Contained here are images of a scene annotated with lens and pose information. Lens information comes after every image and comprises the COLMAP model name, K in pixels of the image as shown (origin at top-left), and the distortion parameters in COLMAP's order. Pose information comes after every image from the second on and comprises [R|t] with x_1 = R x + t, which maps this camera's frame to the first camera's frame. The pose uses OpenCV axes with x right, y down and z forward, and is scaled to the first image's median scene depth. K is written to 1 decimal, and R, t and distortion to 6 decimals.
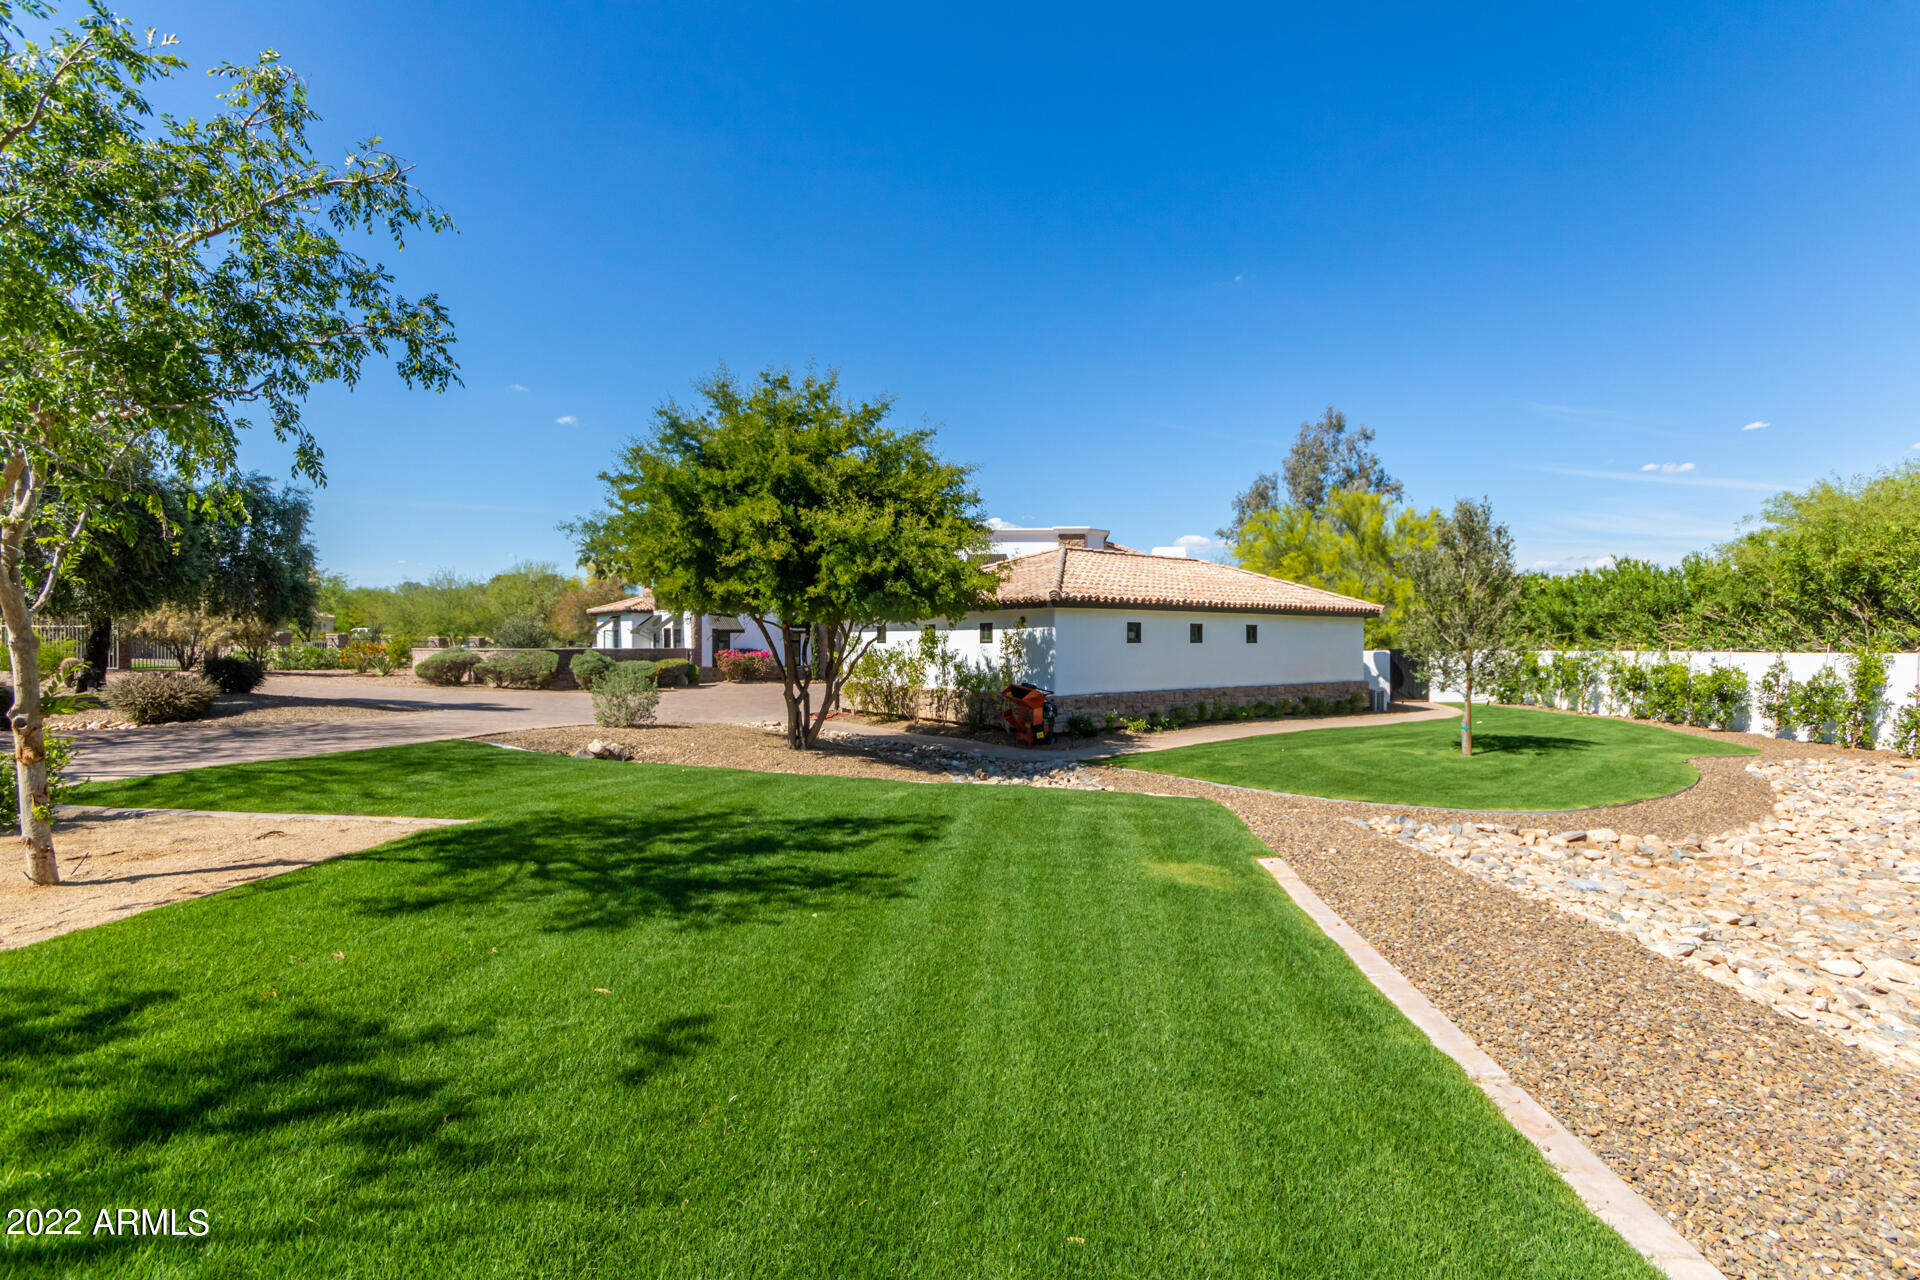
lens RADIAL K [[884.6, 0, 970.6], [0, 884.6, 639.4], [0, 0, 1]] dist [-0.000629, 0.000074]
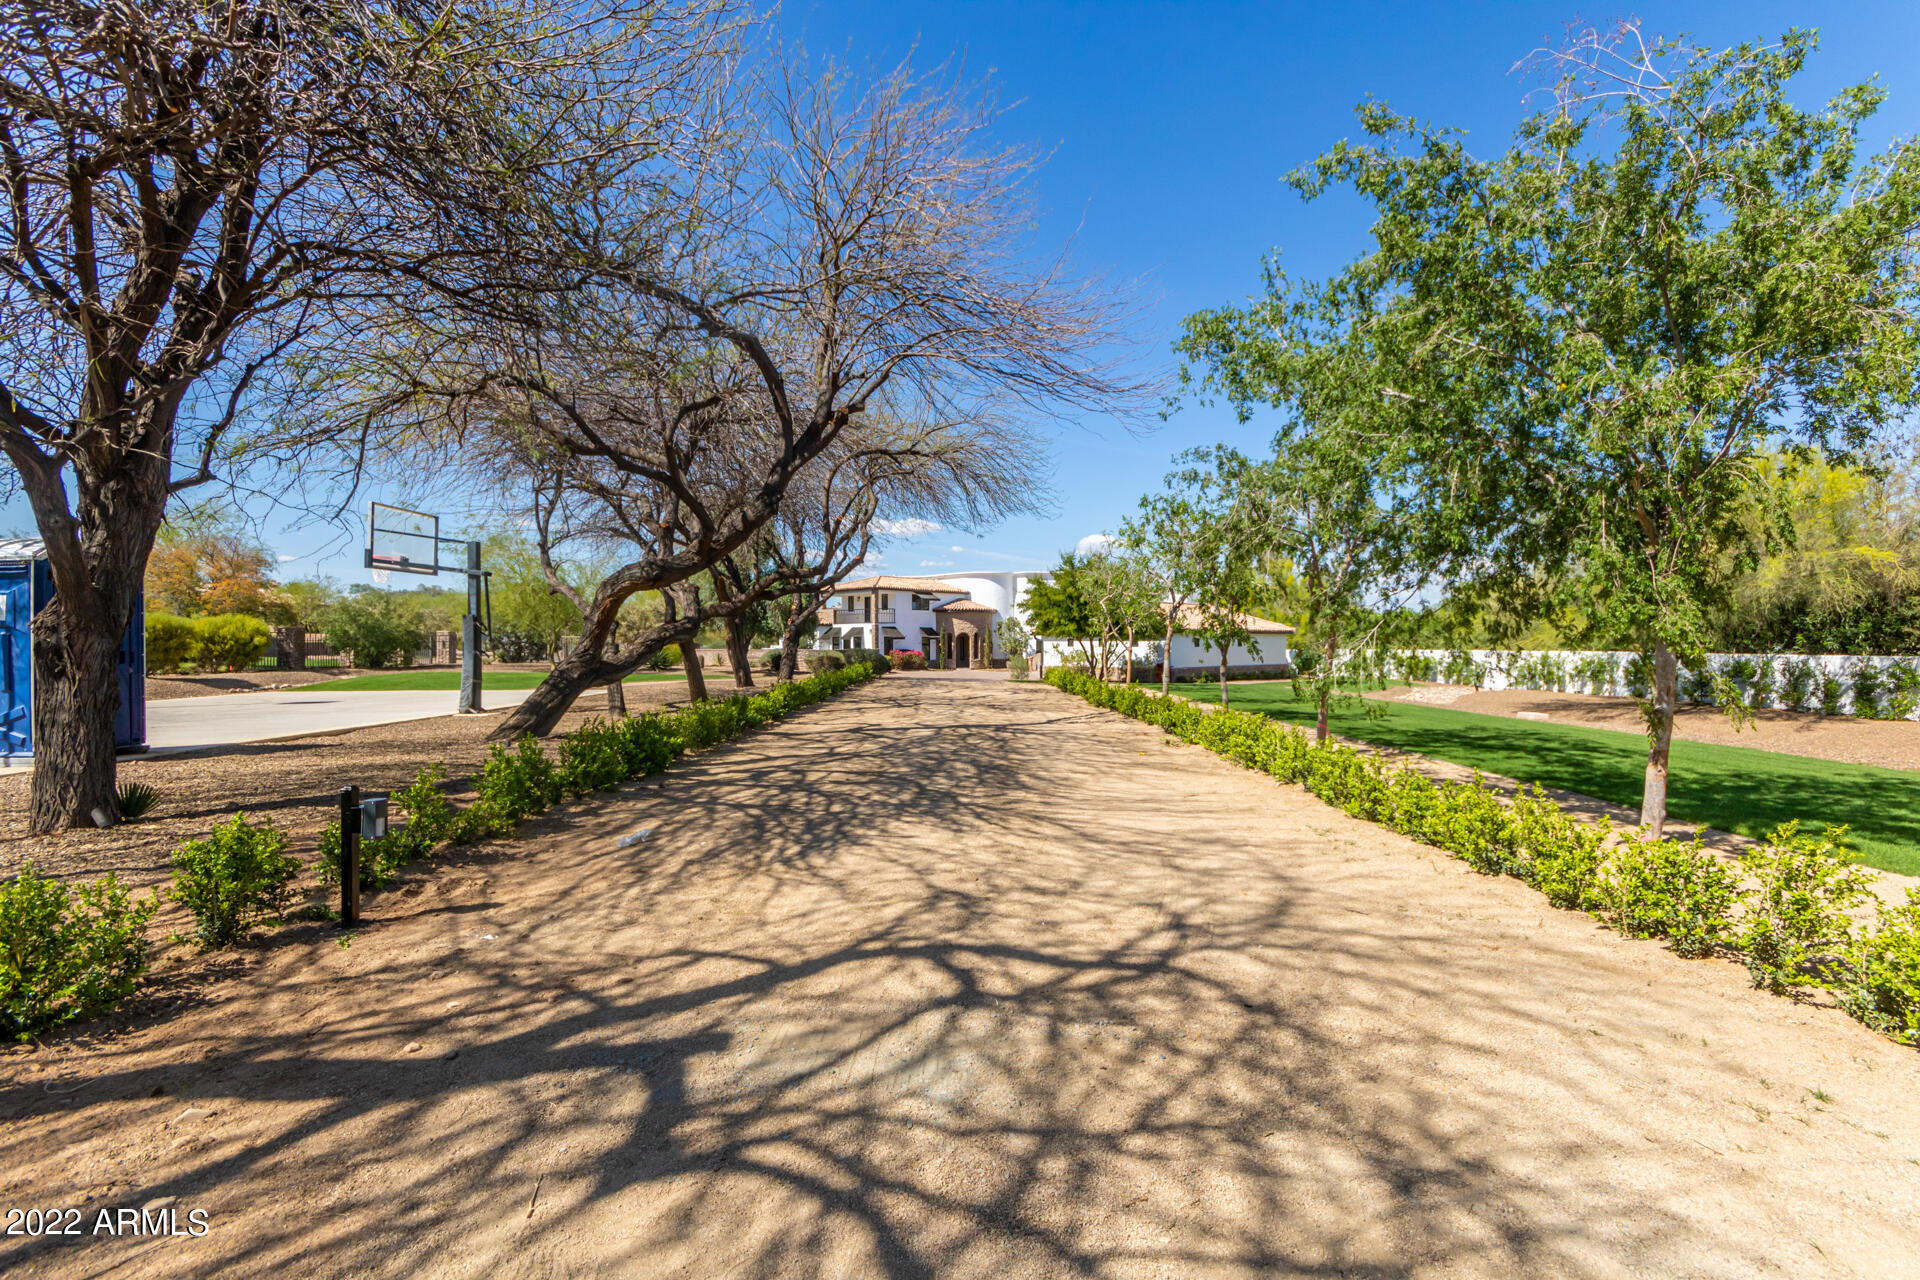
lens RADIAL K [[884.6, 0, 970.6], [0, 884.6, 639.4], [0, 0, 1]] dist [-0.000629, 0.000074]
pose [[0.995449, -0.001859, 0.095275, -0.583650], [0.001739, 0.999998, 0.001339, -0.018799], [-0.095278, -0.001167, 0.995450, -1.186251]]
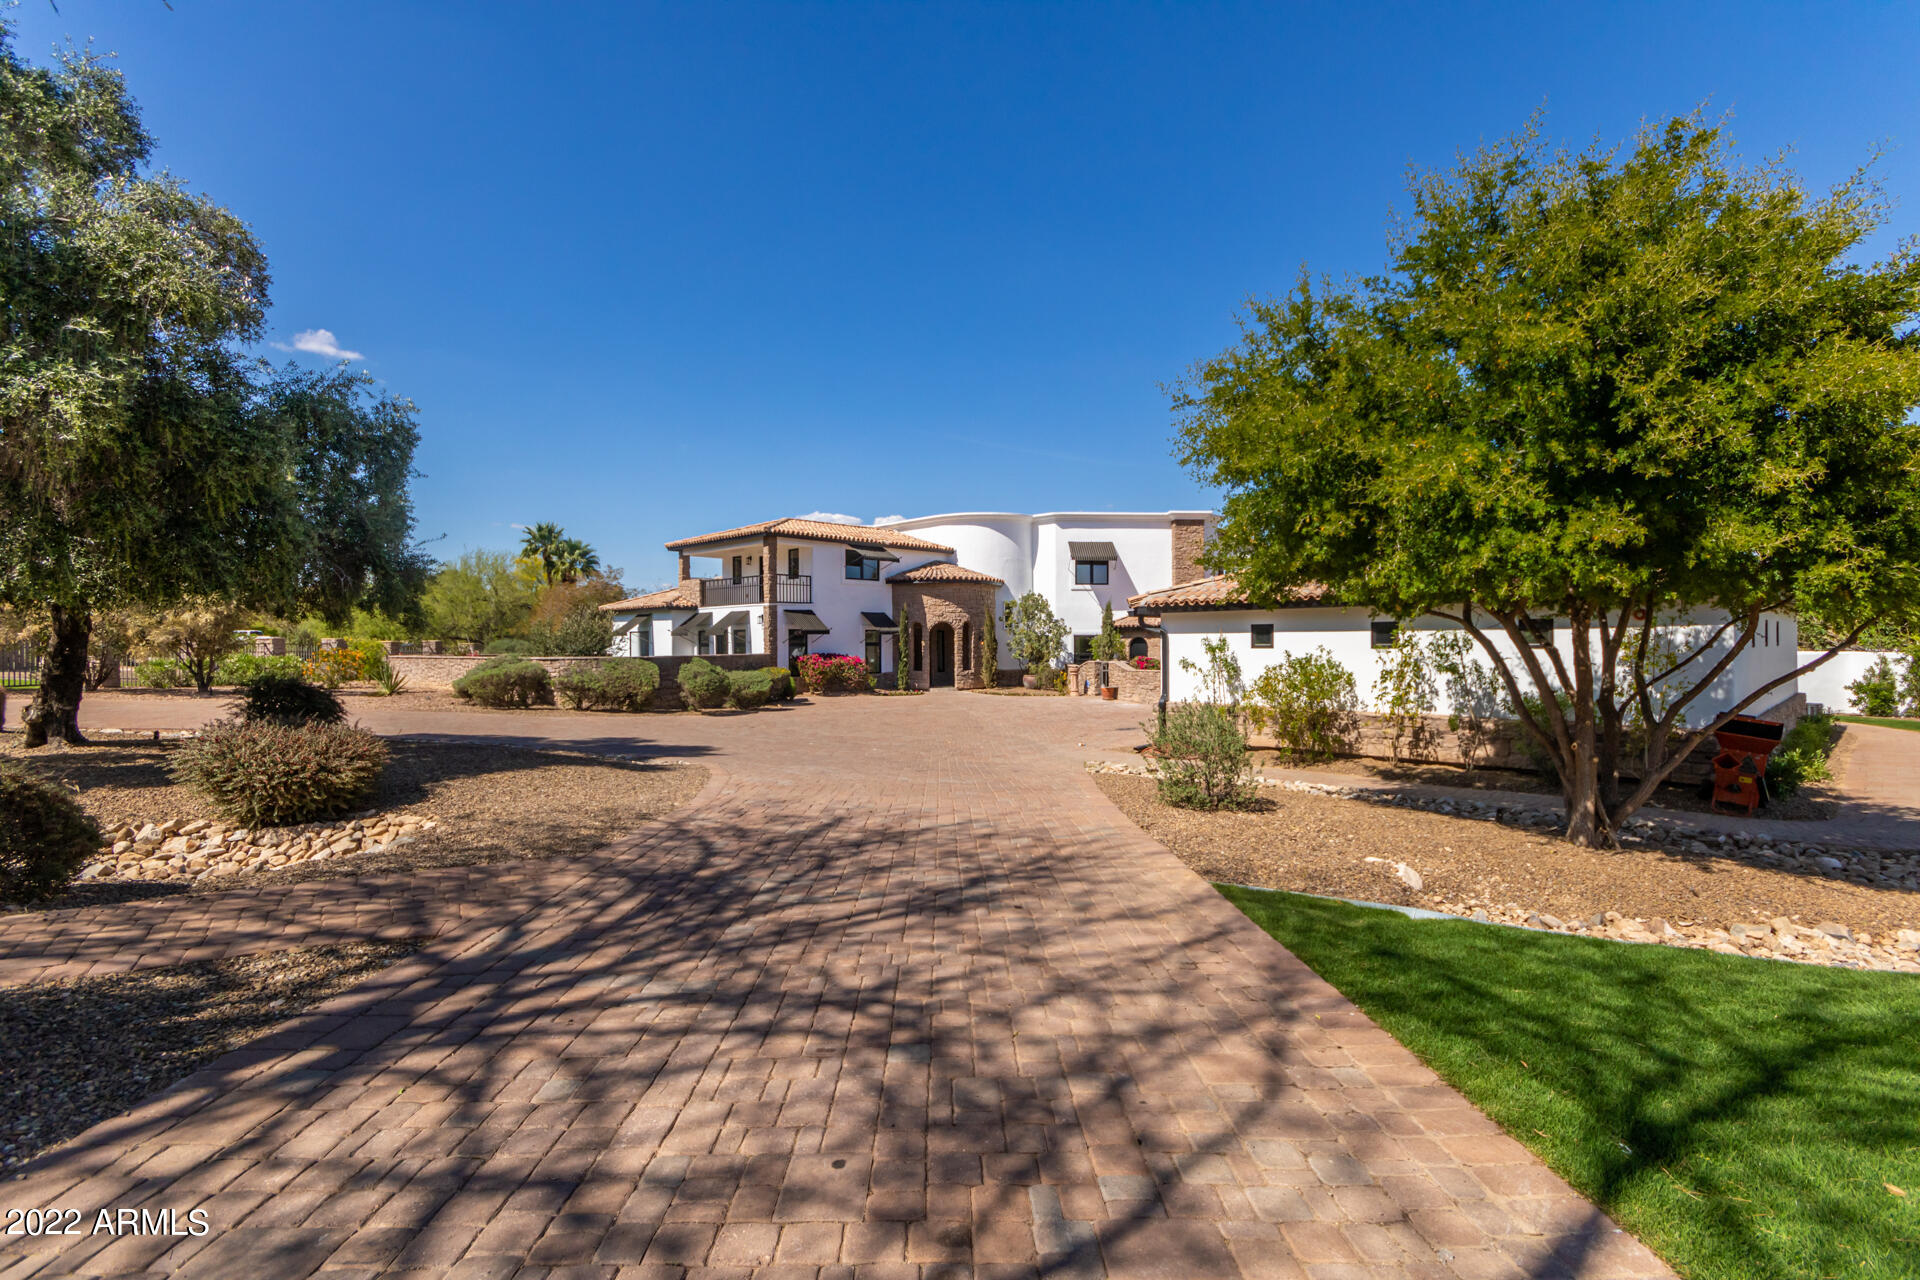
lens RADIAL K [[884.6, 0, 970.6], [0, 884.6, 639.4], [0, 0, 1]] dist [-0.000629, 0.000074]
pose [[0.993079, -0.004806, 0.117347, -0.447914], [0.004789, 0.999988, 0.000426, -0.004425], [-0.117347, 0.000138, 0.993091, 0.347836]]
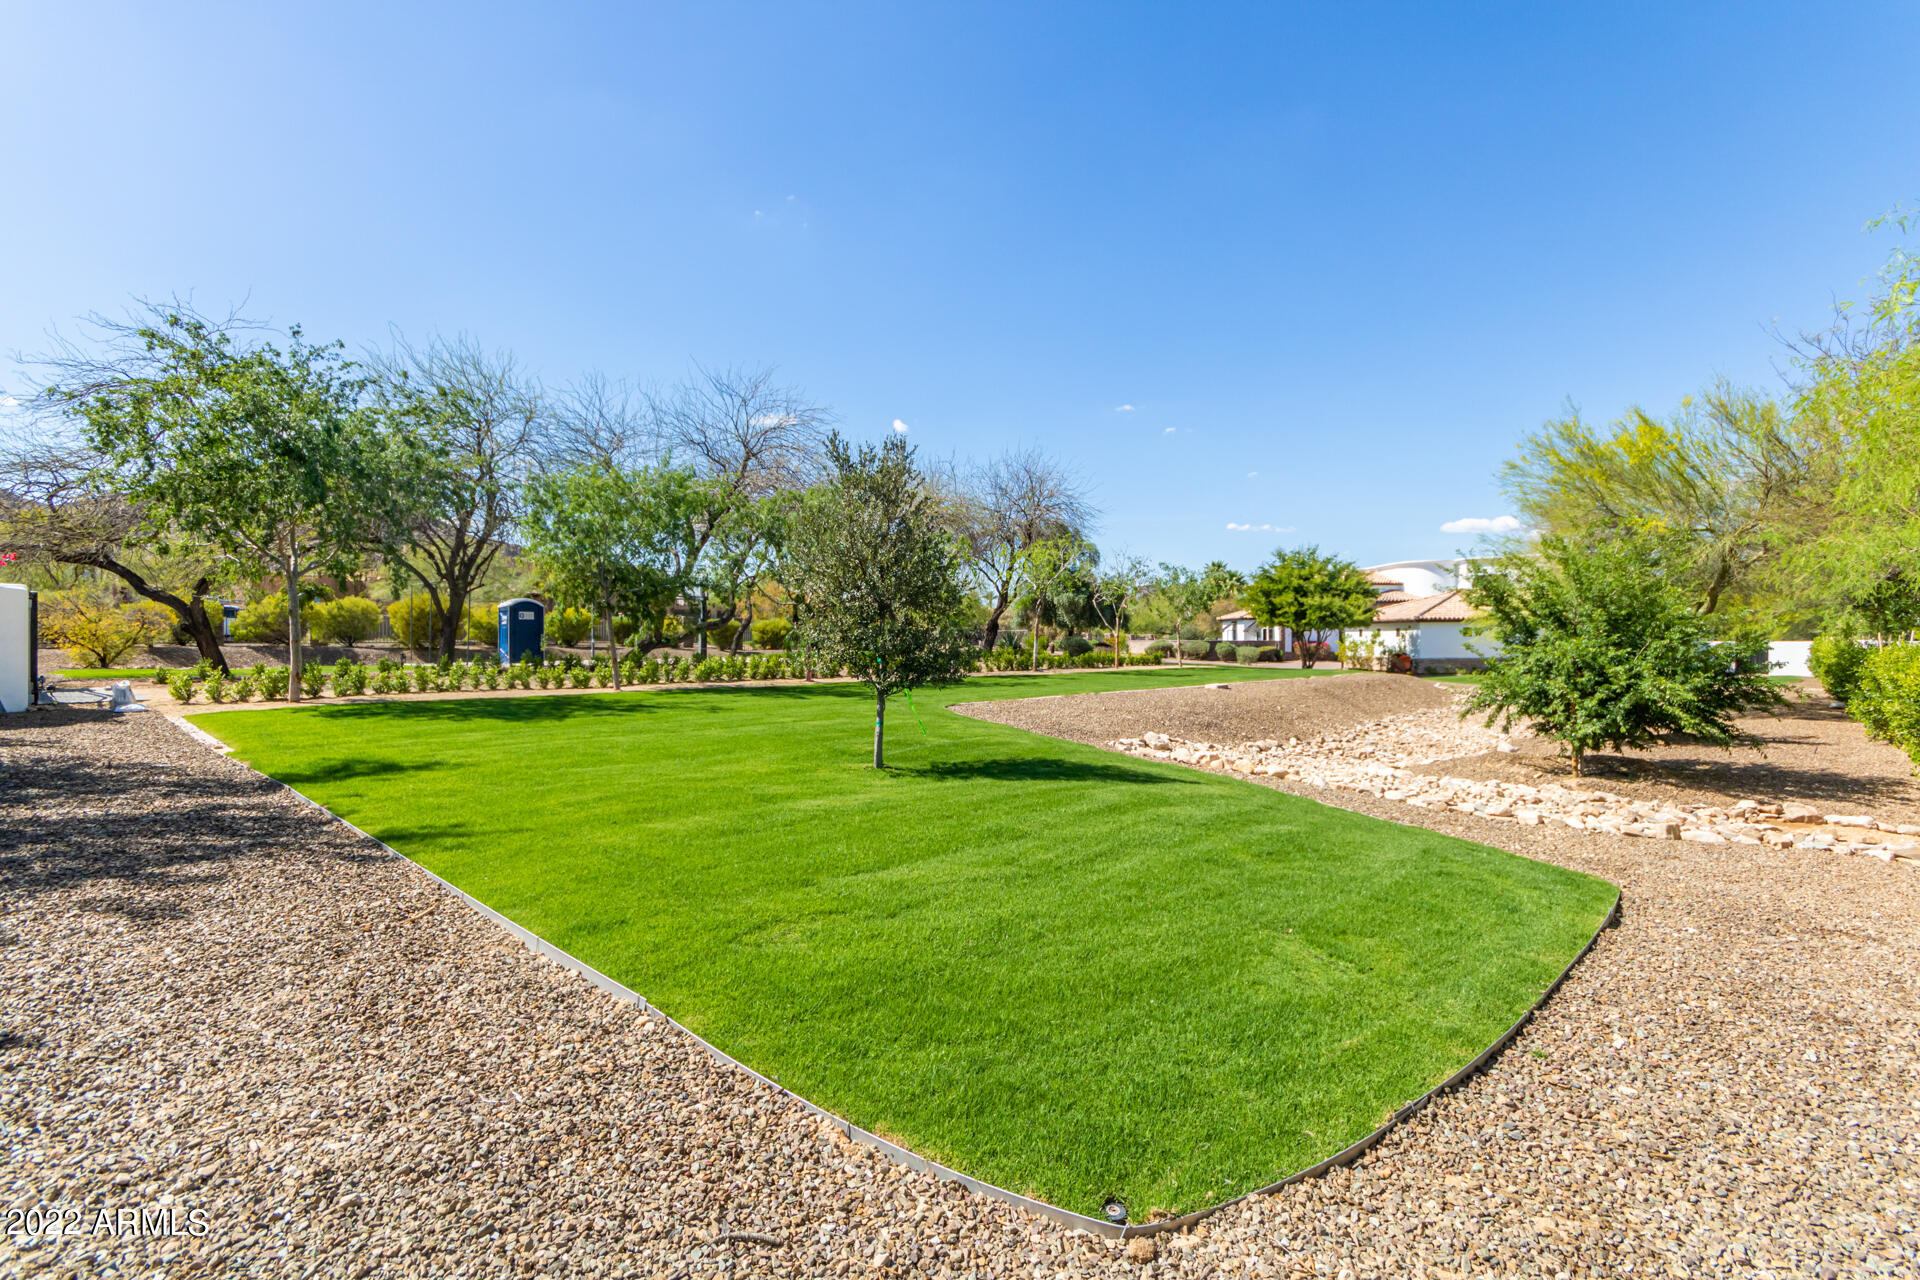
lens RADIAL K [[884.6, 0, 970.6], [0, 884.6, 639.4], [0, 0, 1]] dist [-0.000629, 0.000074]
pose [[0.792286, 0.000710, -0.610150, 0.498004], [0.002513, 0.999987, 0.004426, -0.001974], [0.610145, -0.005039, 0.792274, -1.398357]]
